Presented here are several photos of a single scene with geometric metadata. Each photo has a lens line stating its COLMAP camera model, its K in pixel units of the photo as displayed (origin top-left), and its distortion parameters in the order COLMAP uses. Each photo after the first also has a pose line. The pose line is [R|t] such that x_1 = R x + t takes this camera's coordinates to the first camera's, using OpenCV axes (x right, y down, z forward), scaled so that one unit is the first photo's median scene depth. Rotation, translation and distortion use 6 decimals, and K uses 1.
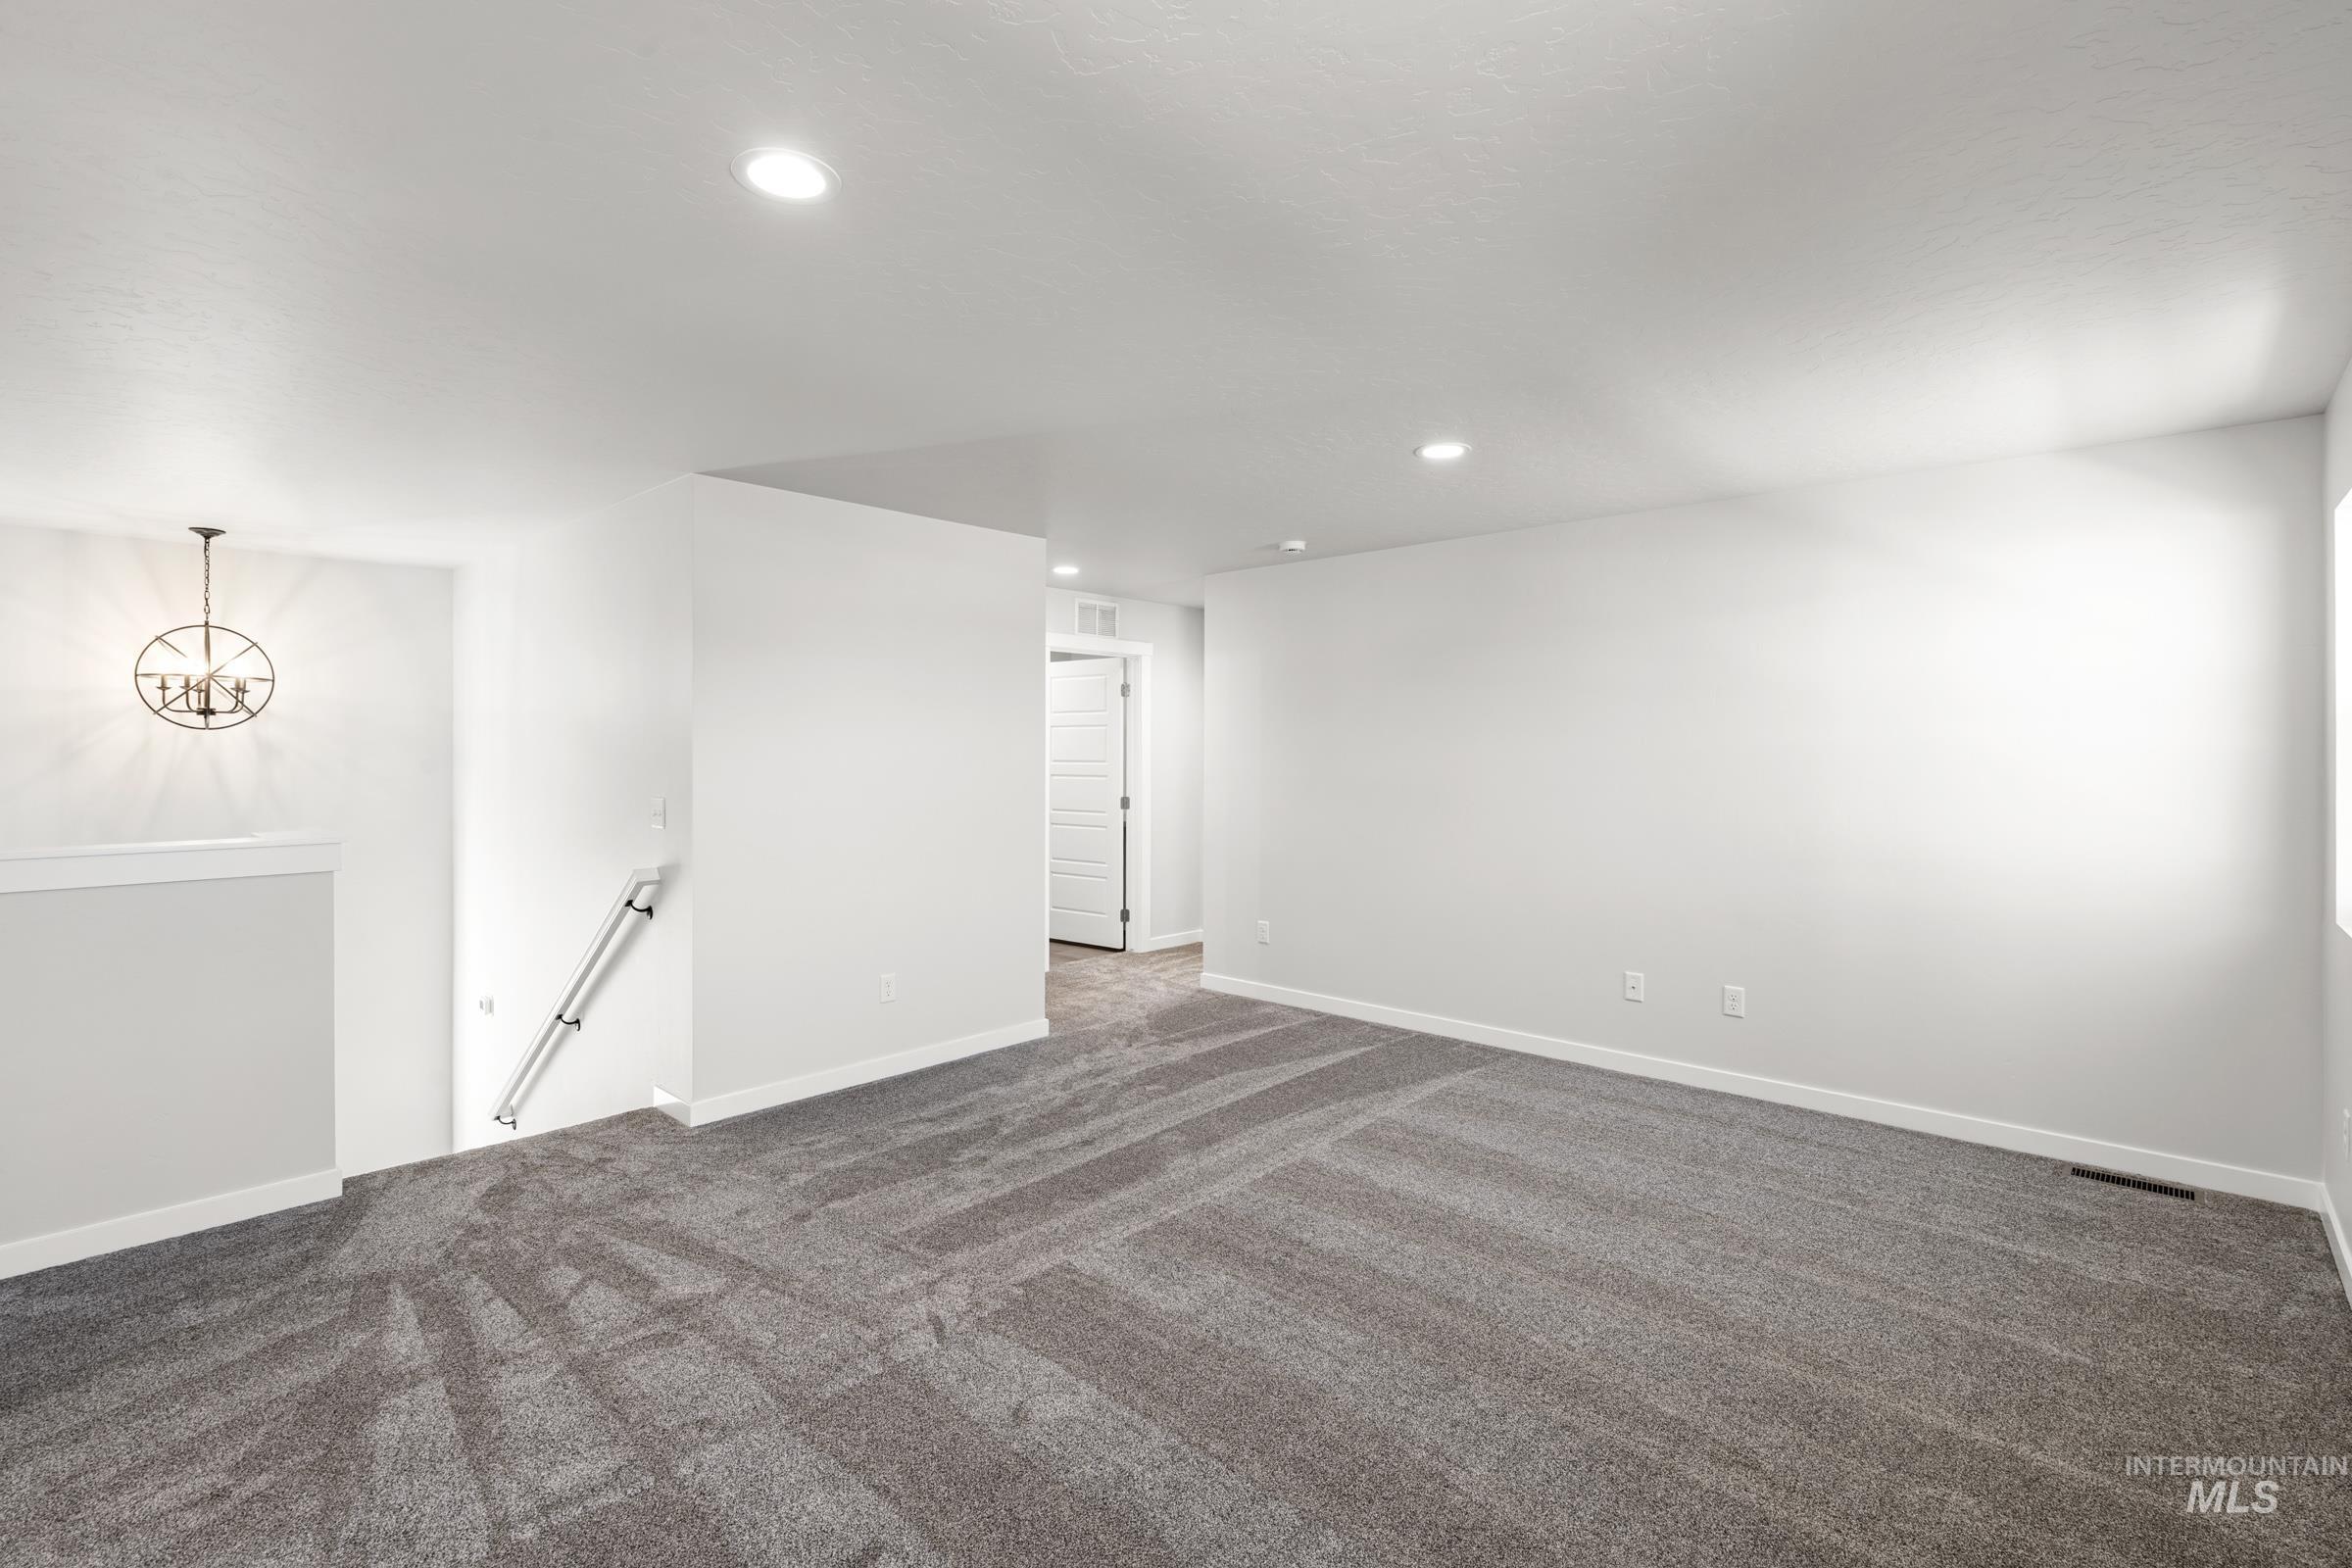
lens RADIAL K [[1078.2, 0, 1168.0], [0, 1078.2, 770.3], [0, 0, 1]] dist [0.006204, 0.001068]
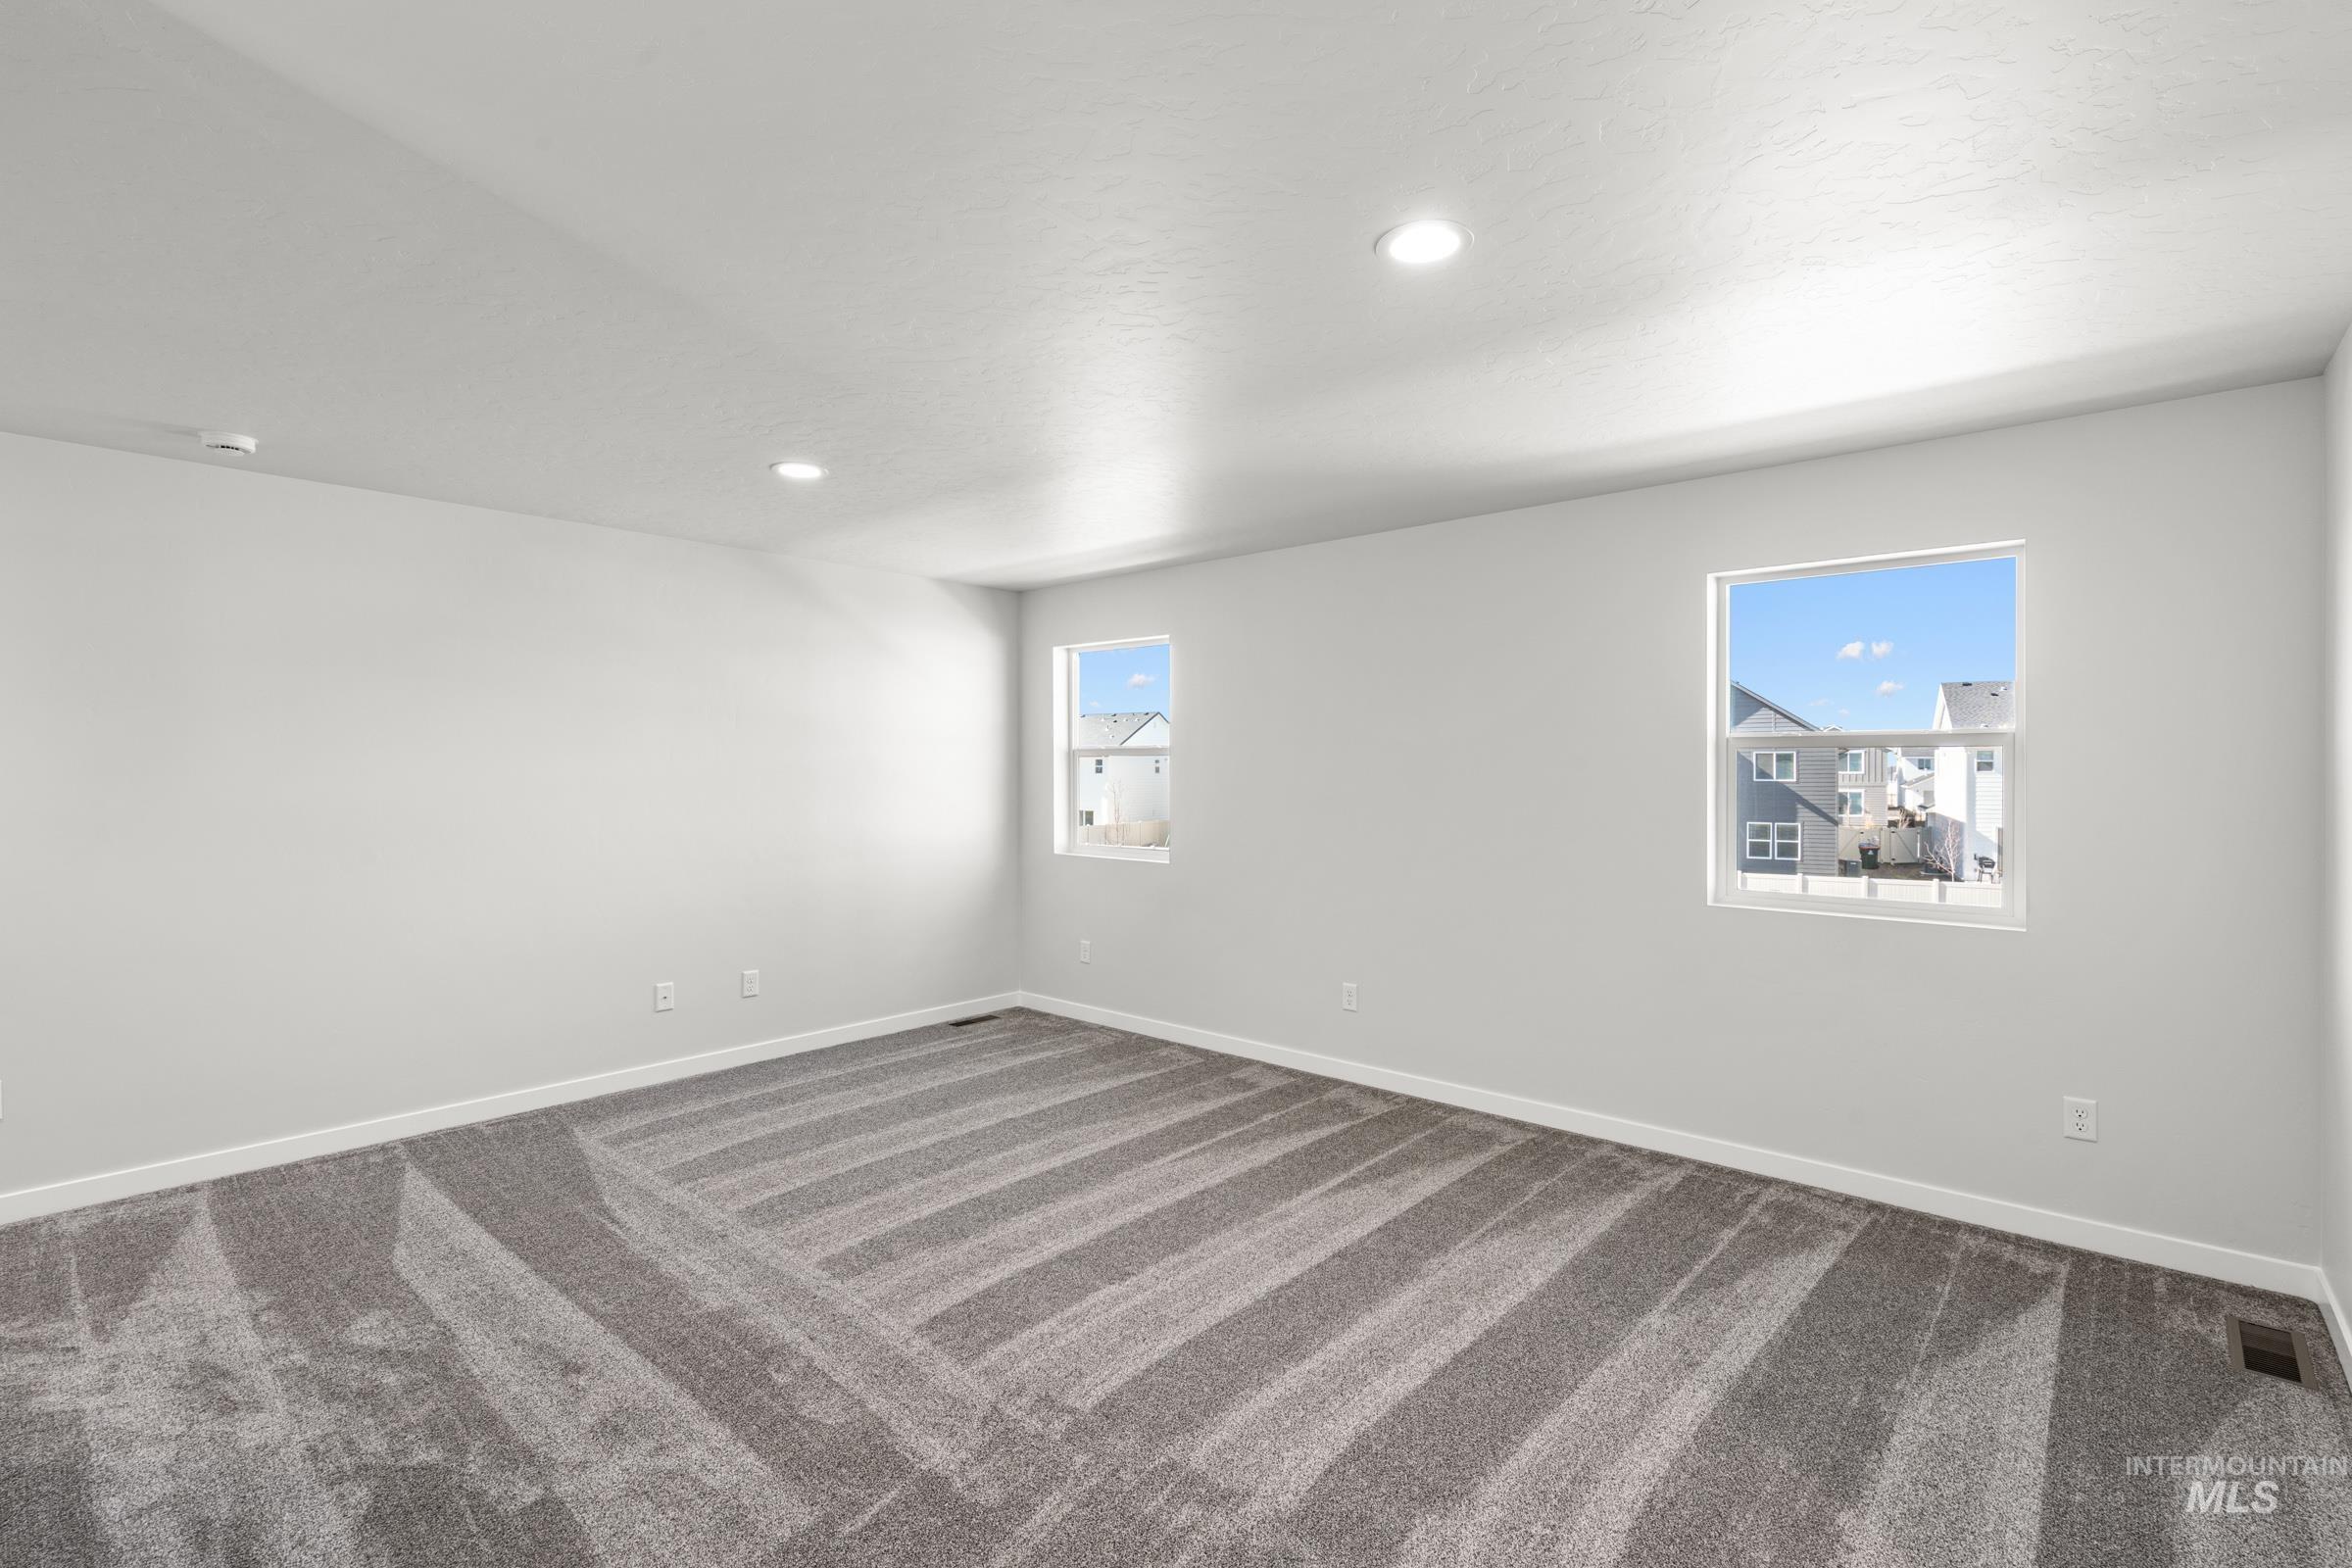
lens RADIAL K [[1078.2, 0, 1165.4], [0, 1078.2, 776.3], [0, 0, 1]] dist [0.006204, 0.001068]
pose [[-0.017870, -0.003516, 0.999834, -0.610647], [0.023488, 0.999716, 0.003935, -0.001894], [-0.999564, 0.023554, -0.017782, 0.546487]]
